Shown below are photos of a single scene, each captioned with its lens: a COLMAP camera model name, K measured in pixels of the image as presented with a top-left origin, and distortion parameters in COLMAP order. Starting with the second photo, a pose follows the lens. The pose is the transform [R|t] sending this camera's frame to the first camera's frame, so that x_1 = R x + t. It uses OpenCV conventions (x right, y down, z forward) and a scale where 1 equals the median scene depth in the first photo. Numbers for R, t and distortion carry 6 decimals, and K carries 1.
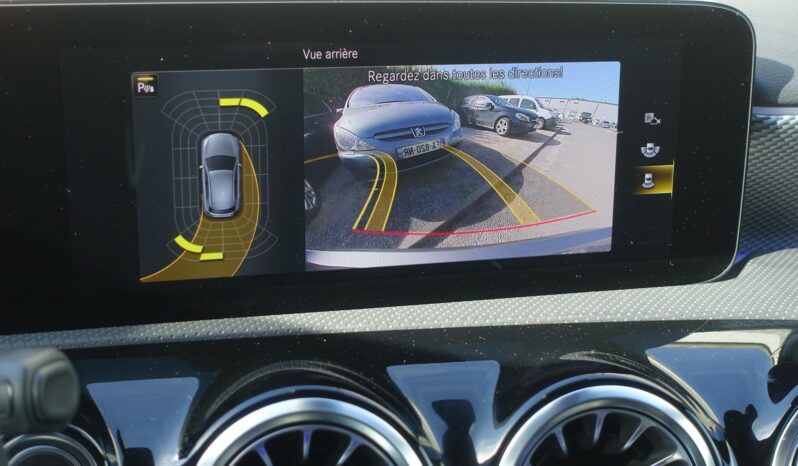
lens RADIAL K [[1272.1, 0, 405.6], [0, 1272.1, 250.1], [0, 0, 1]] dist [-0.088594, 0.000000]
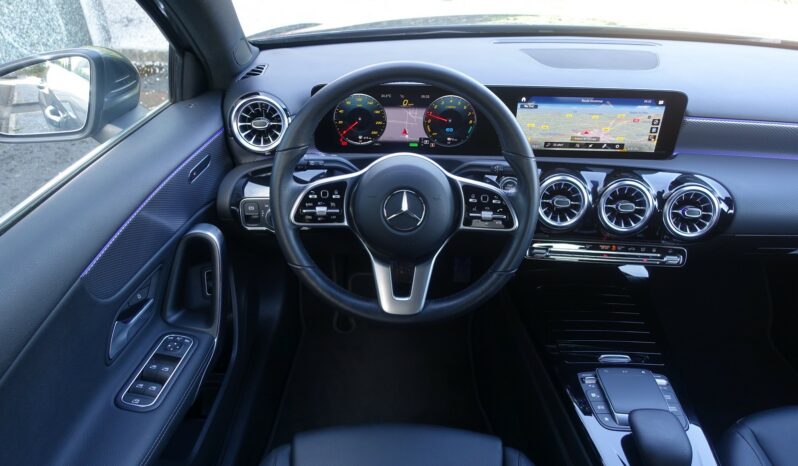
lens RADIAL K [[543.5, 0, 398.7], [0, 543.5, 230.1], [0, 0, 1]] dist [-0.013370, 0.012691]
pose [[0.952999, 0.146750, -0.265062, -0.092892], [-0.081339, 0.966673, 0.242748, -0.131690], [0.291852, -0.209779, 0.933175, -1.114270]]
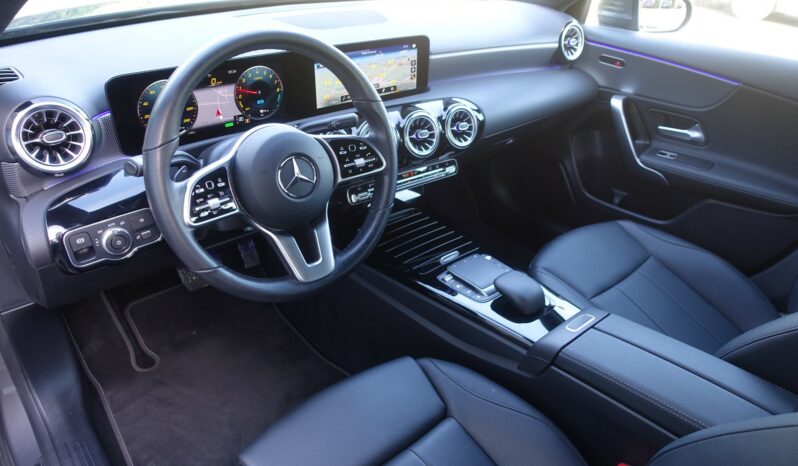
lens RADIAL K [[543.5, 0, 401.4], [0, 543.5, 228.0], [0, 0, 1]] dist [-0.013370, 0.012691]
pose [[0.913816, -0.192275, 0.357729, -0.854798], [0.097243, 0.958796, 0.266935, -0.052377], [-0.394314, -0.209143, 0.894861, -1.196898]]
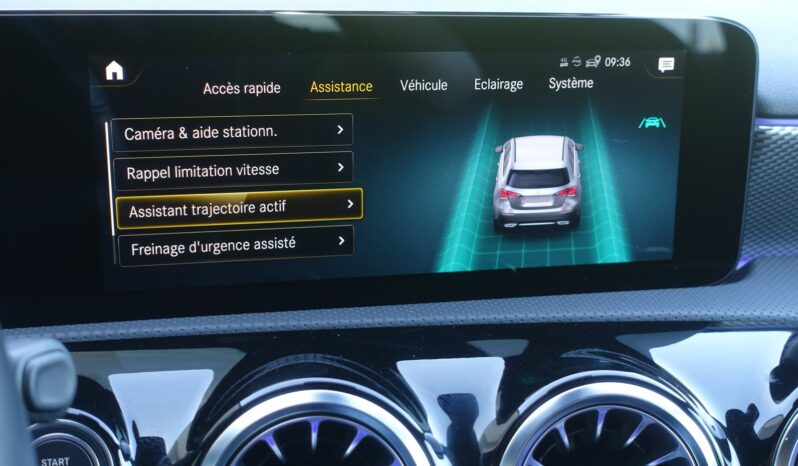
lens RADIAL K [[1062.4, 0, 400.7], [0, 1062.4, 230.1], [0, 0, 1]] dist [0.001900, 0.000000]
pose [[0.998247, 0.007414, -0.058717, 0.039950], [-0.009217, 0.999492, -0.030503, 0.010791], [0.058461, 0.030991, 0.997809, 0.124354]]
